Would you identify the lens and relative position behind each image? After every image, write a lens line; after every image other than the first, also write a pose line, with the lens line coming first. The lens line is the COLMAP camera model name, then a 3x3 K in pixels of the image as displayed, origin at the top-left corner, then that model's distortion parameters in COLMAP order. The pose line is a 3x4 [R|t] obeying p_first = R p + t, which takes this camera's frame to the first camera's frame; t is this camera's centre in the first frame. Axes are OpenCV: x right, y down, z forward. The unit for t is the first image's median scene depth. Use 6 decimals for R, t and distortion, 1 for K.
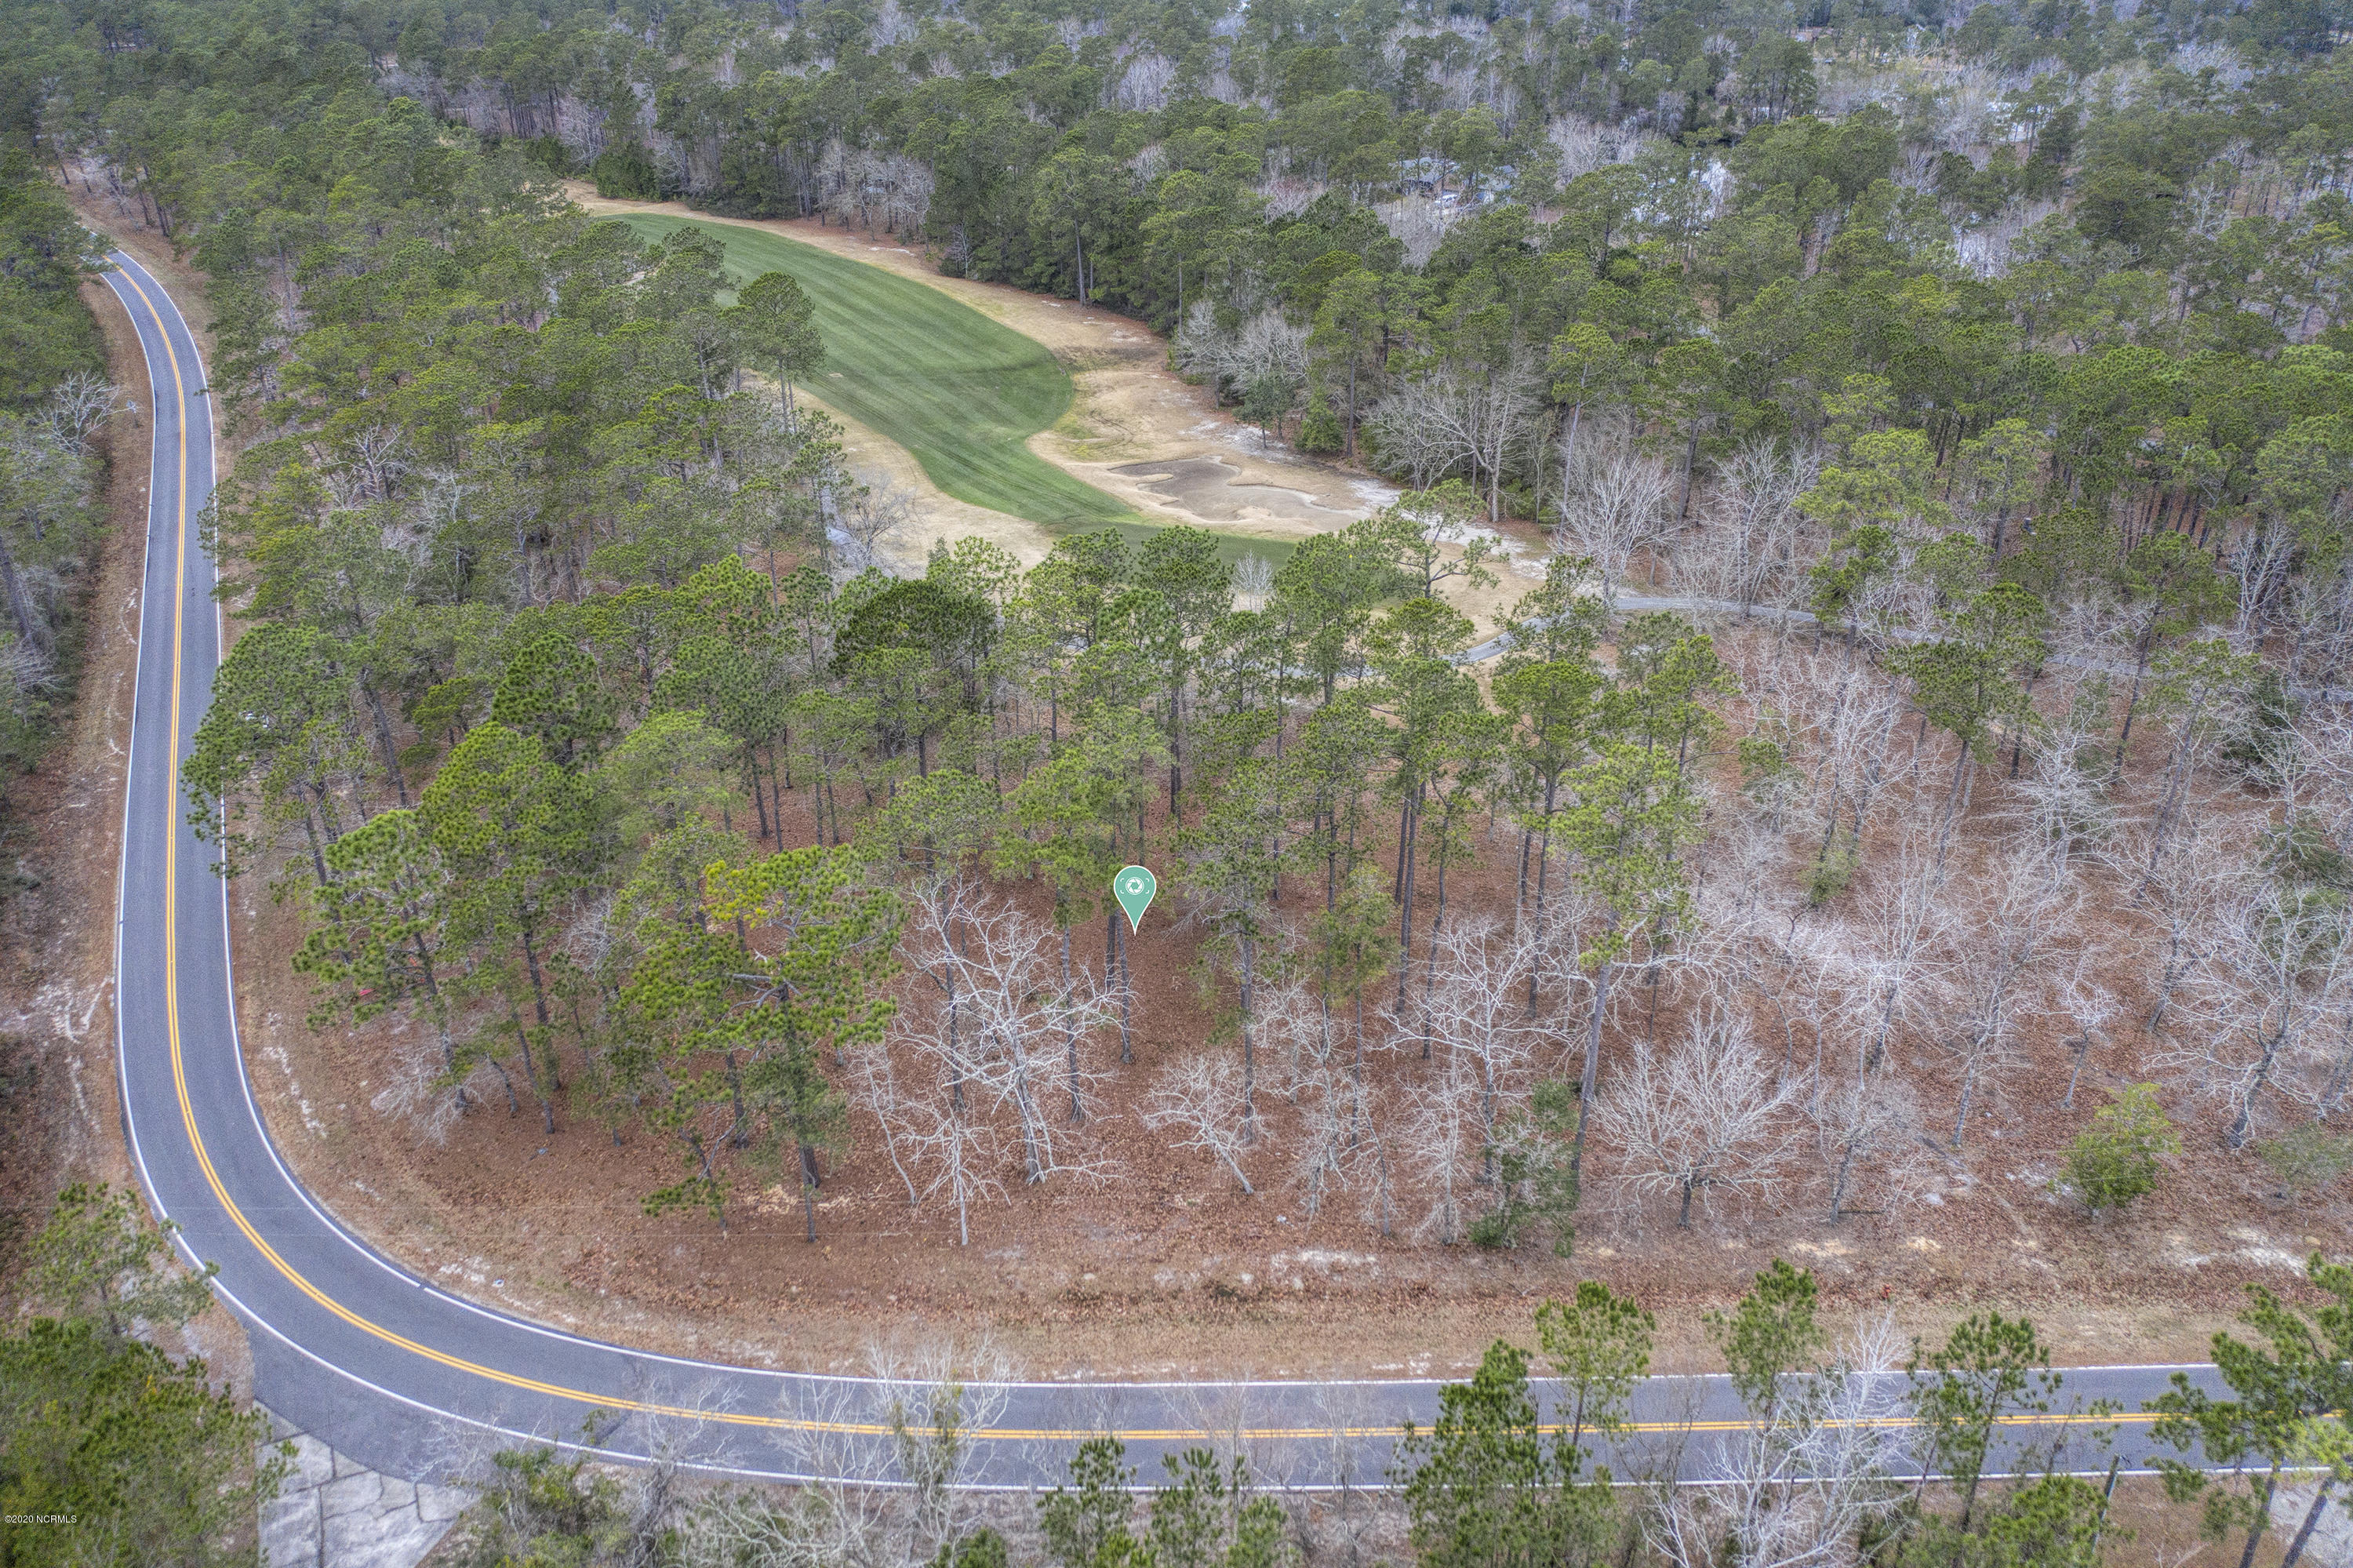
lens RADIAL K [[1870.6, 0, 1180.1], [0, 1870.6, 778.1], [0, 0, 1]] dist [-0.021890, 0.008632]
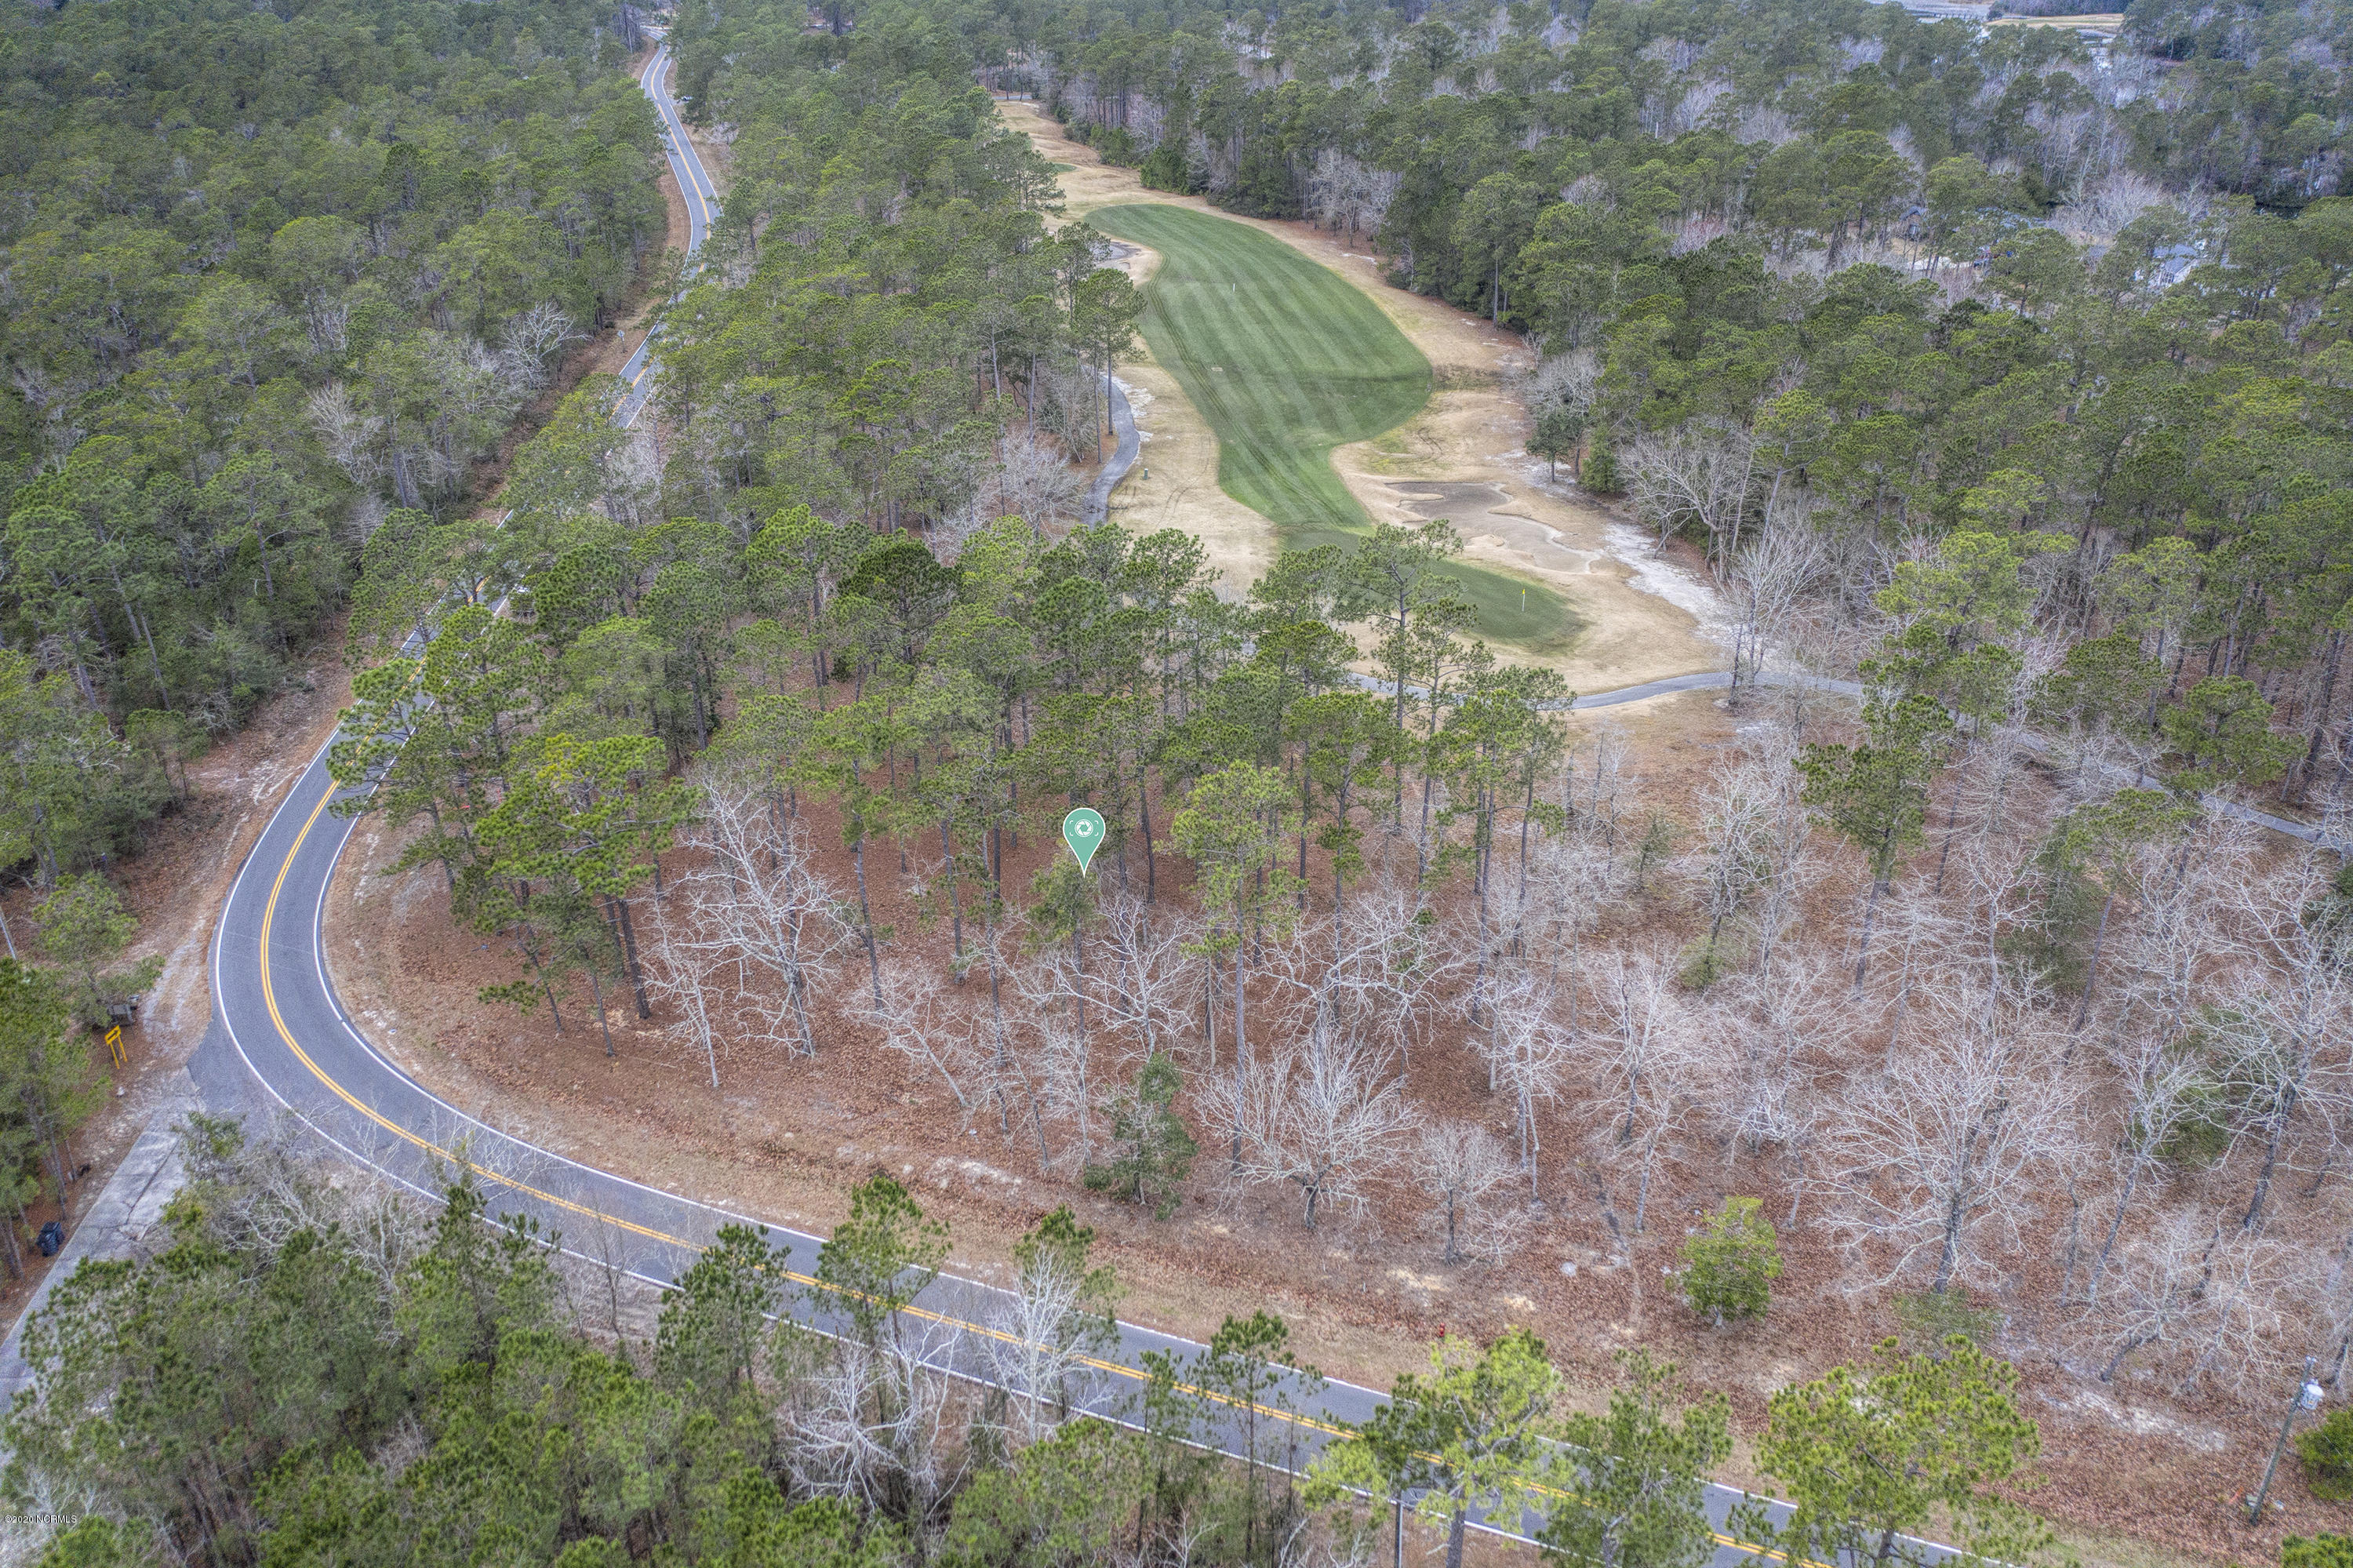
lens RADIAL K [[1870.6, 0, 1180.1], [0, 1870.6, 778.1], [0, 0, 1]] dist [-0.021890, 0.008632]
pose [[0.927855, 0.171804, -0.331011, 0.211113], [-0.171821, 0.984688, 0.029451, -0.013090], [0.331002, 0.029548, 0.943167, -0.016011]]
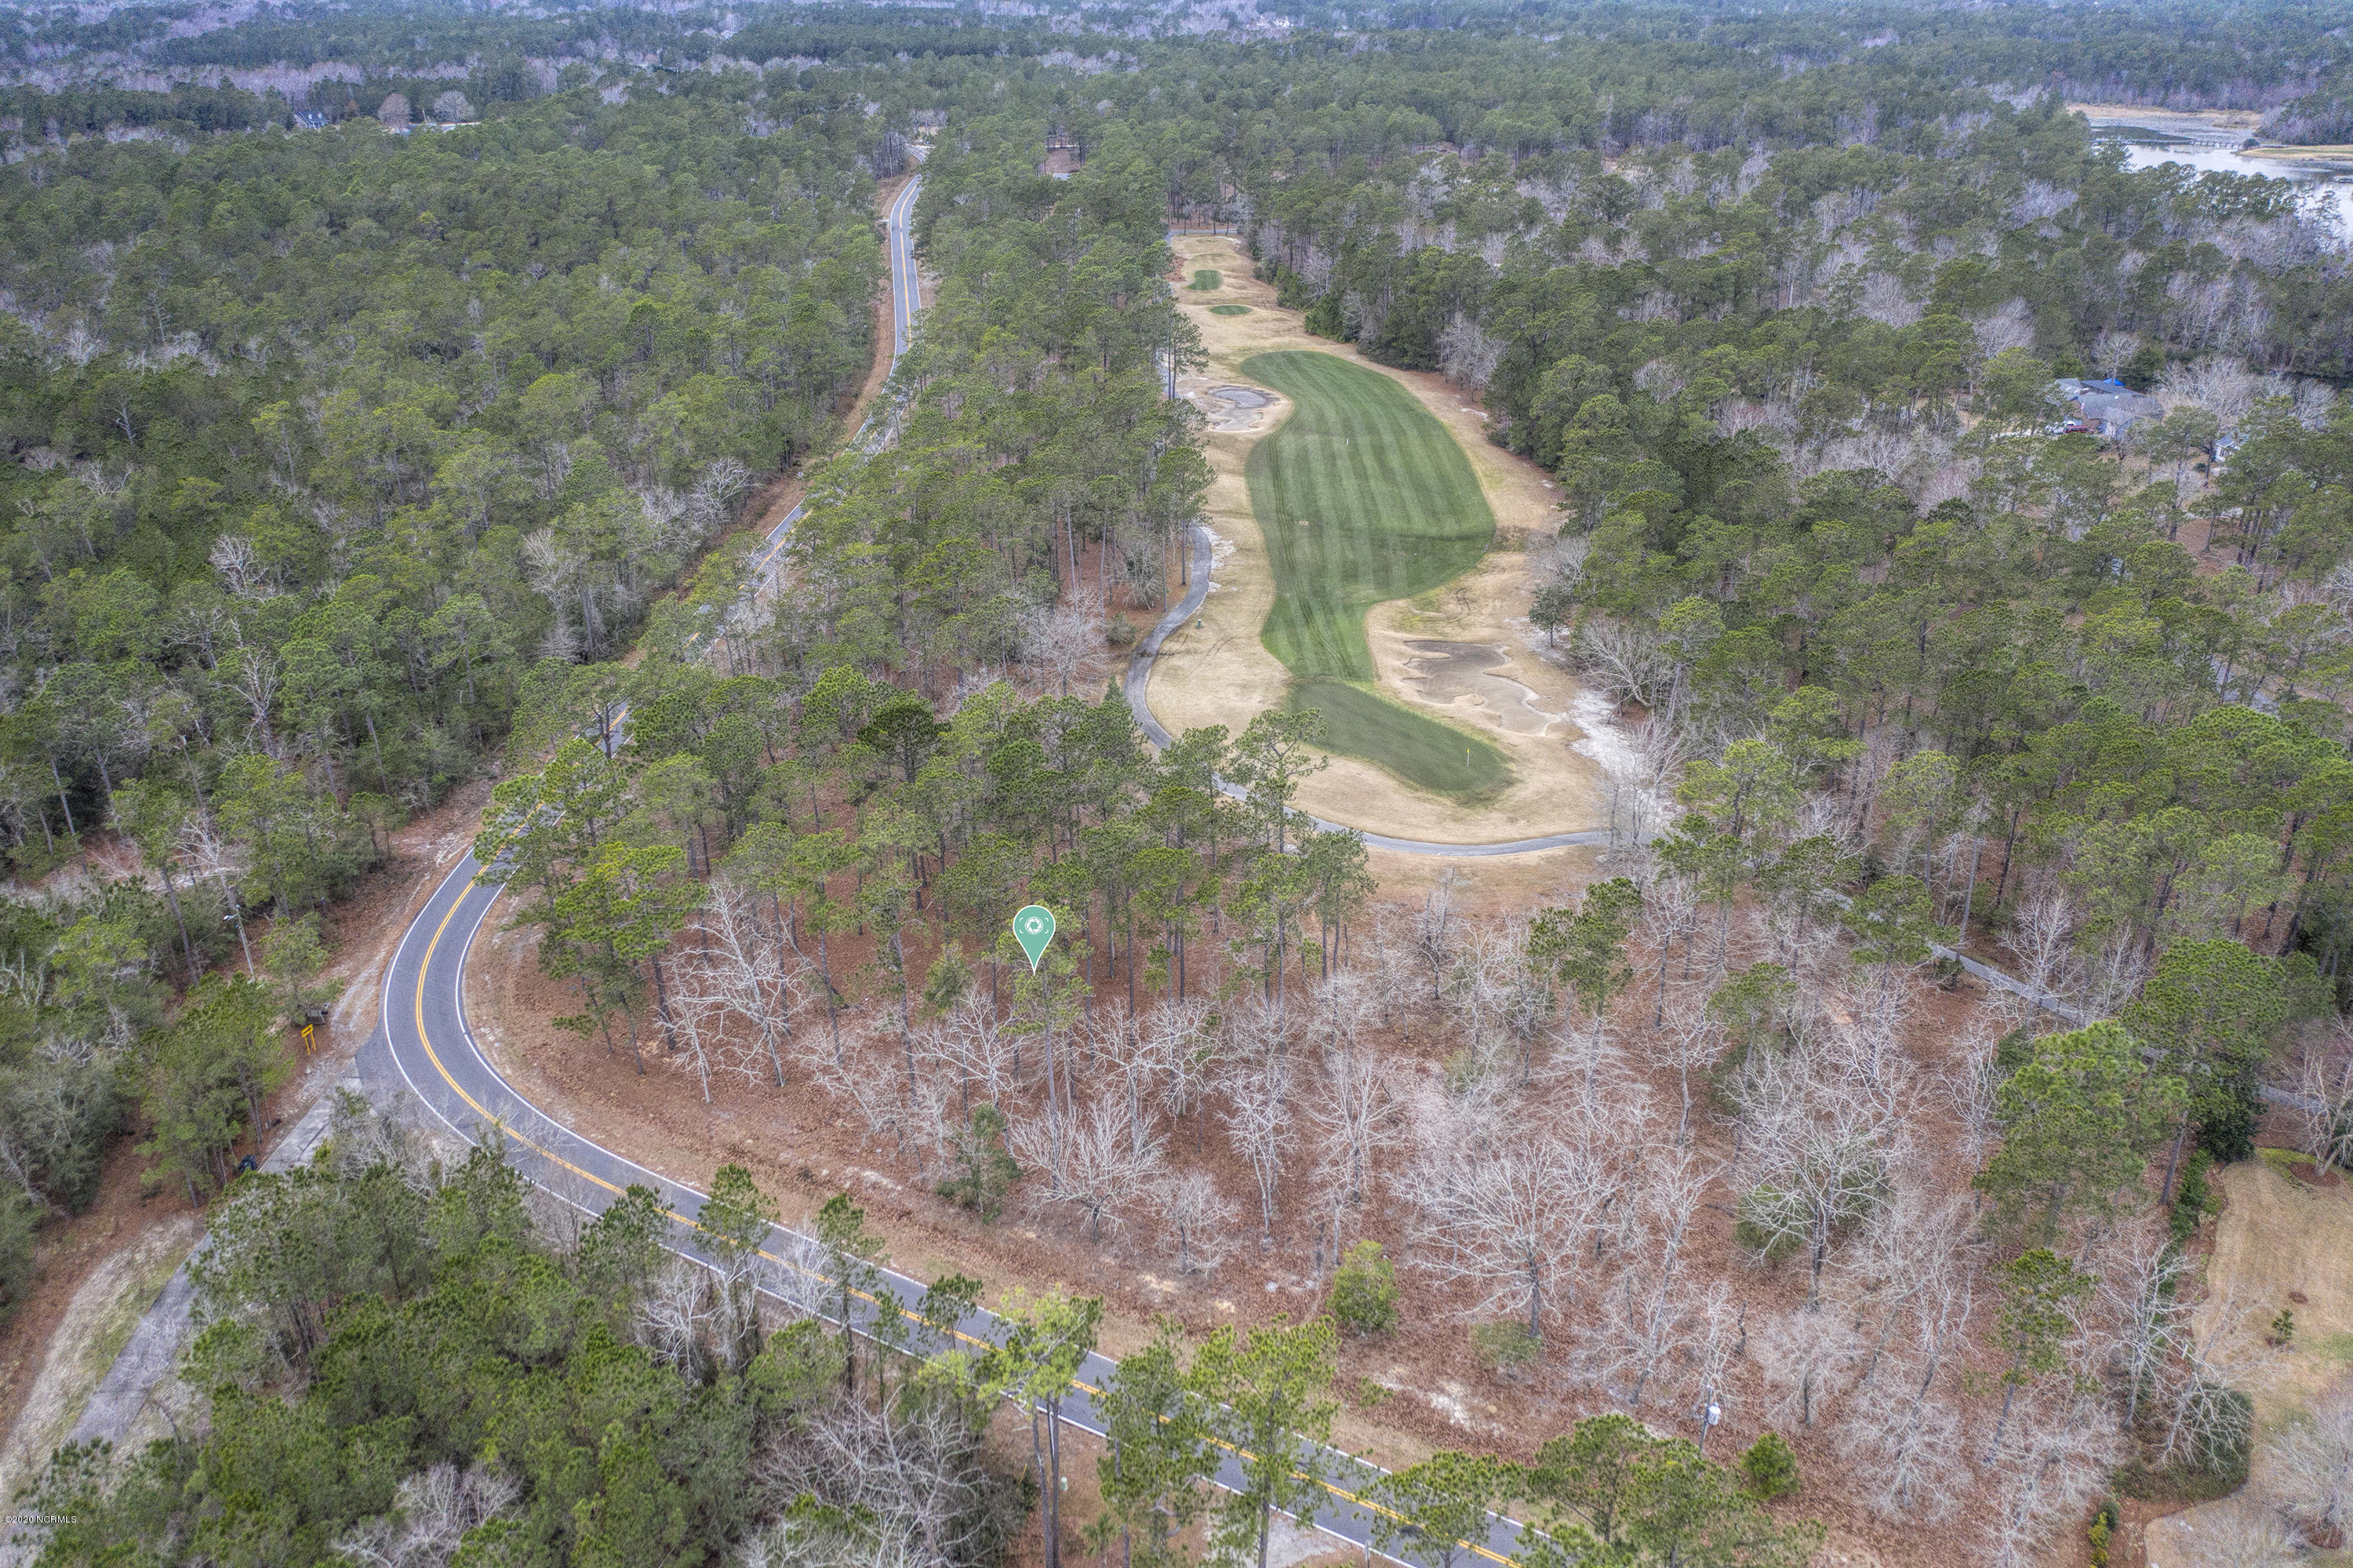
lens RADIAL K [[1870.6, 0, 1180.1], [0, 1870.6, 778.1], [0, 0, 1]] dist [-0.021890, 0.008632]
pose [[0.861407, 0.213353, -0.460932, 0.382551], [-0.229567, 0.973058, 0.021378, -0.065749], [0.453075, 0.087399, 0.887178, -0.124500]]
